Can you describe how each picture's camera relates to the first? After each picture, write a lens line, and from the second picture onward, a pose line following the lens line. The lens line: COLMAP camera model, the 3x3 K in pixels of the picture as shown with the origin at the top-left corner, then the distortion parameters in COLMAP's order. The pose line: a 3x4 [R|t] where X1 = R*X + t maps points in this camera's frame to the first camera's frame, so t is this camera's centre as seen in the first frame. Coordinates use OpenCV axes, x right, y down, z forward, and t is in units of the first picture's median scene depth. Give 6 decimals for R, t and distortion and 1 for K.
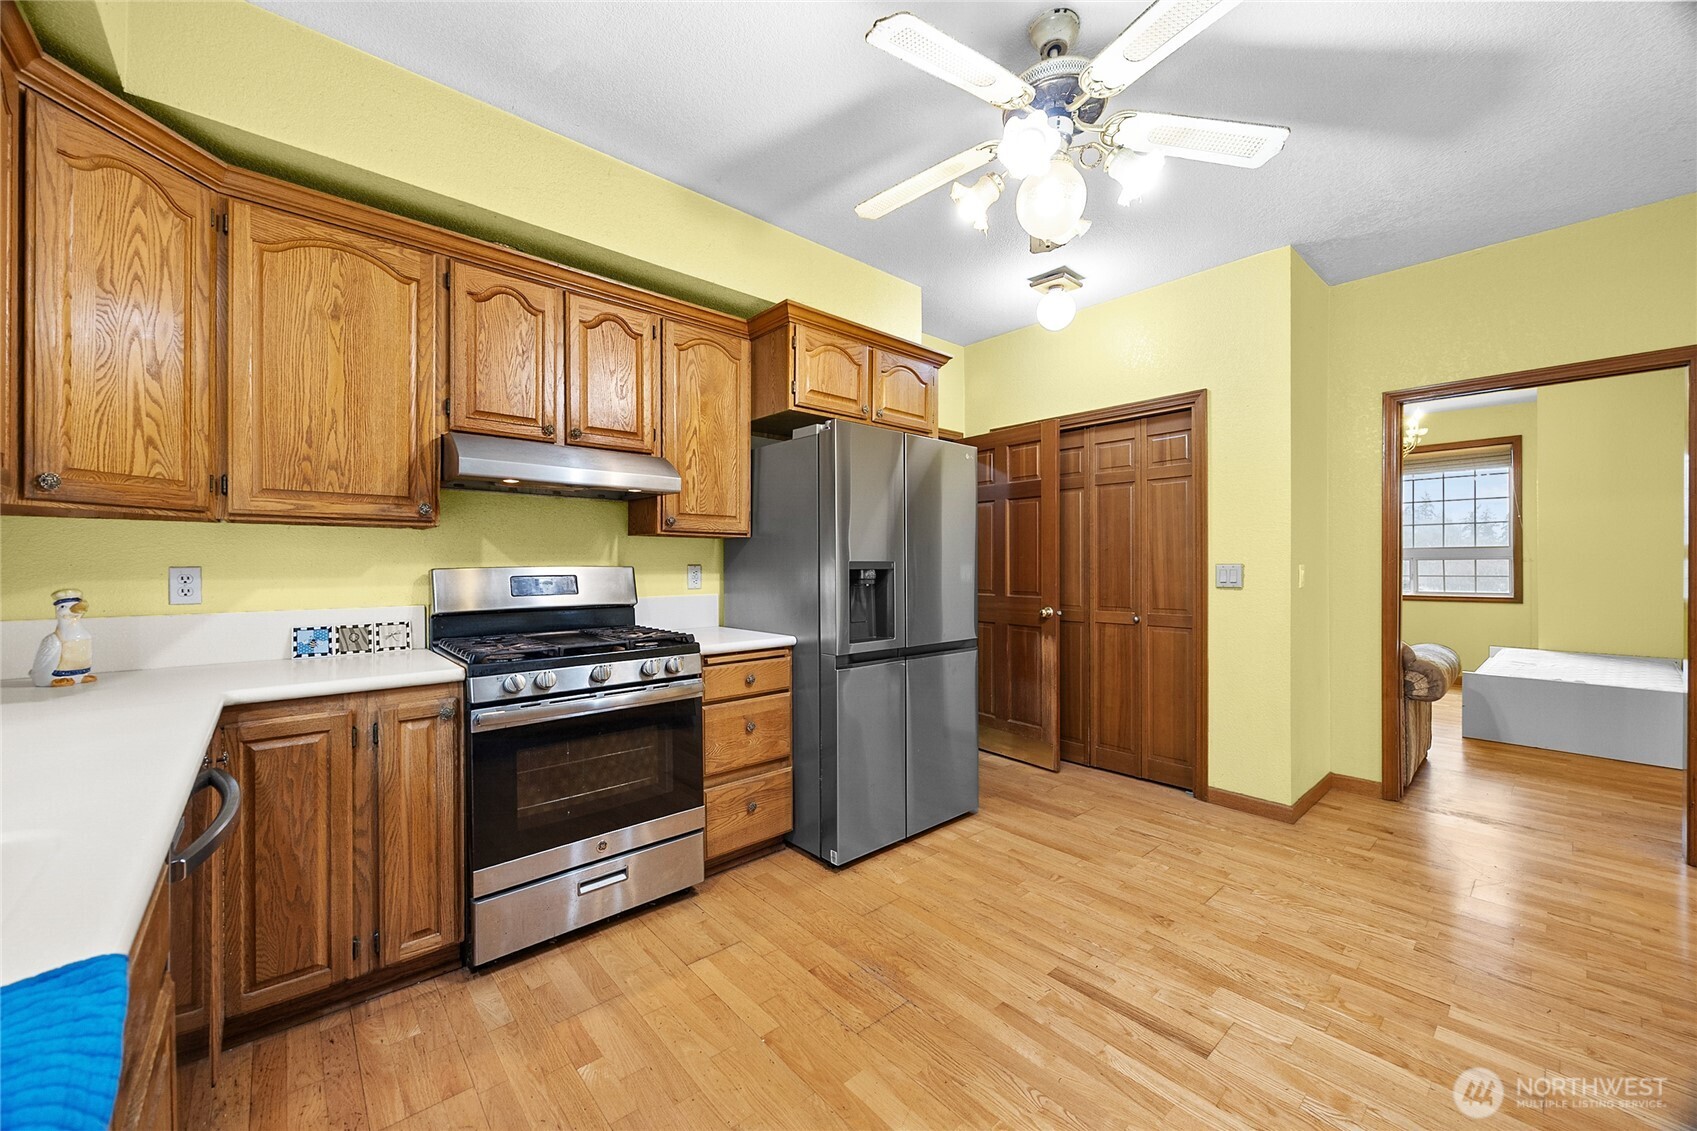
lens RADIAL K [[648.0, 0, 847.3], [0, 648.0, 558.2], [0, 0, 1]] dist [-0.002458, 0.000024]
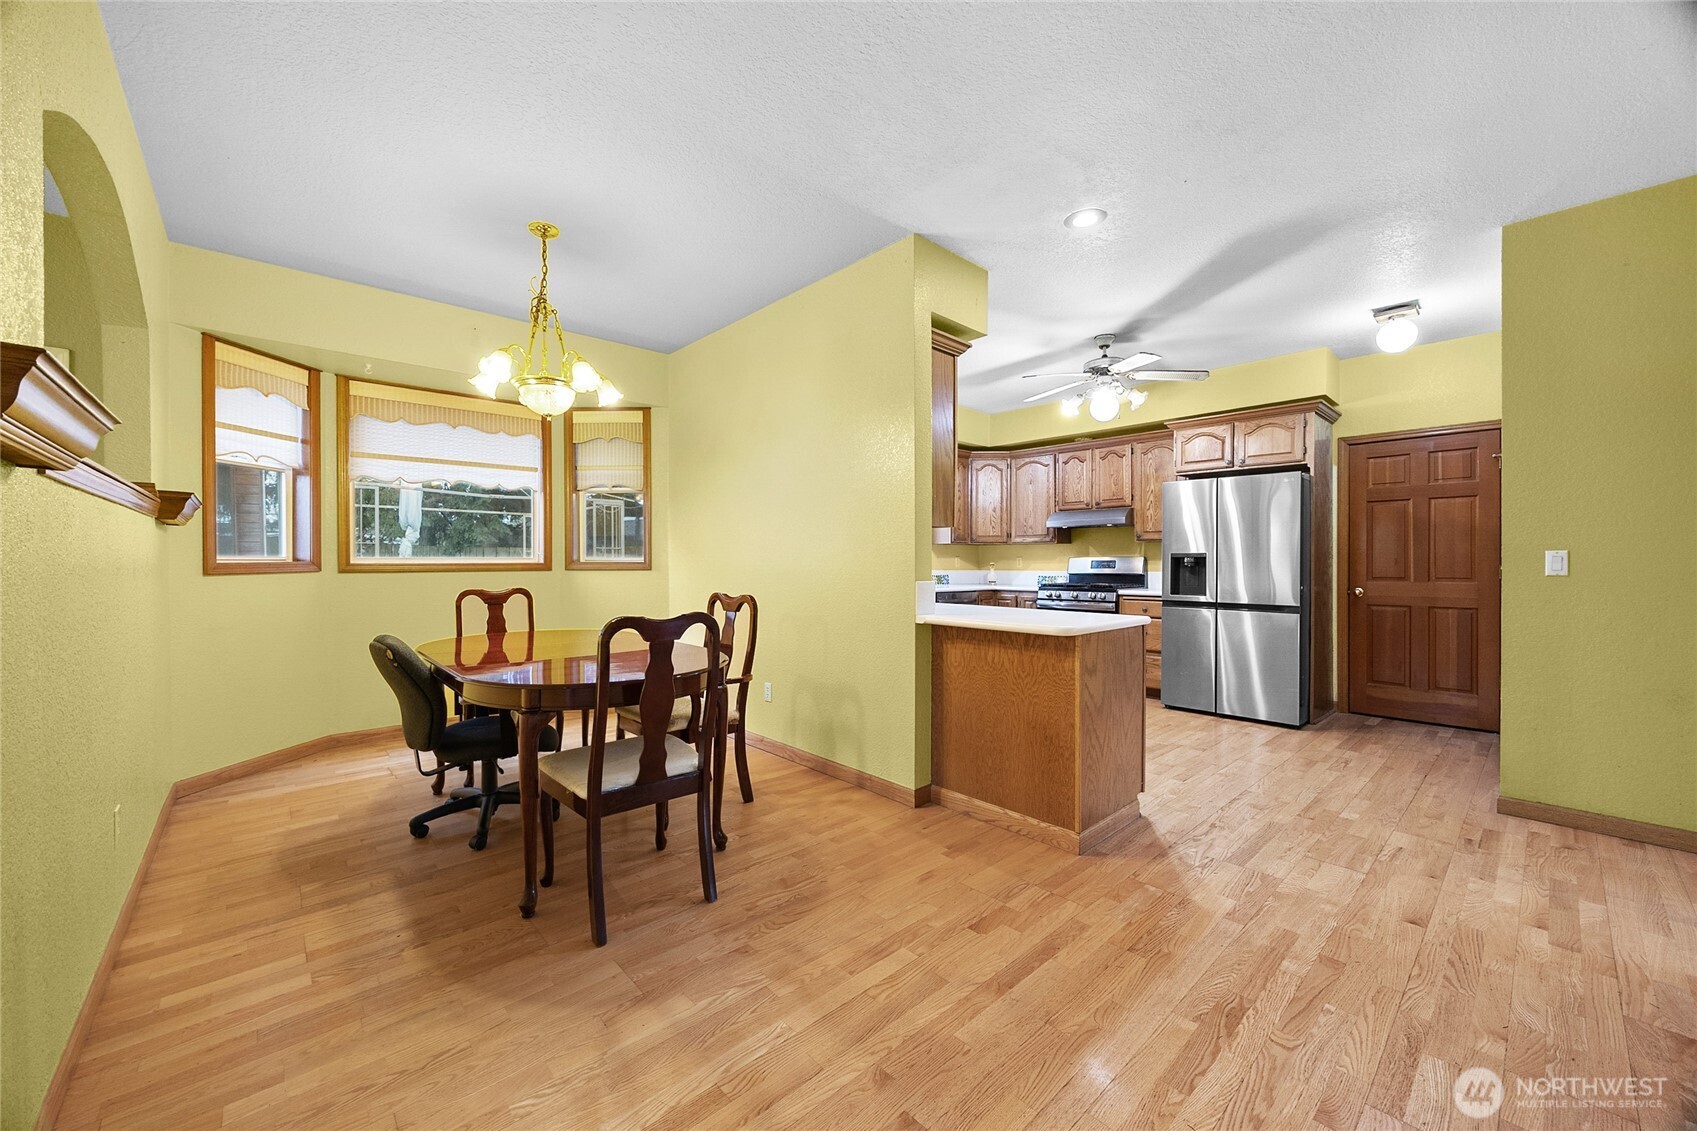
lens RADIAL K [[648.0, 0, 849.2], [0, 648.0, 560.8], [0, 0, 1]] dist [-0.002458, 0.000024]
pose [[0.020609, 0.013291, -0.999699, 2.085421], [0.031506, 0.999406, 0.013937, -0.034866], [0.999291, -0.031783, 0.020178, -0.025184]]
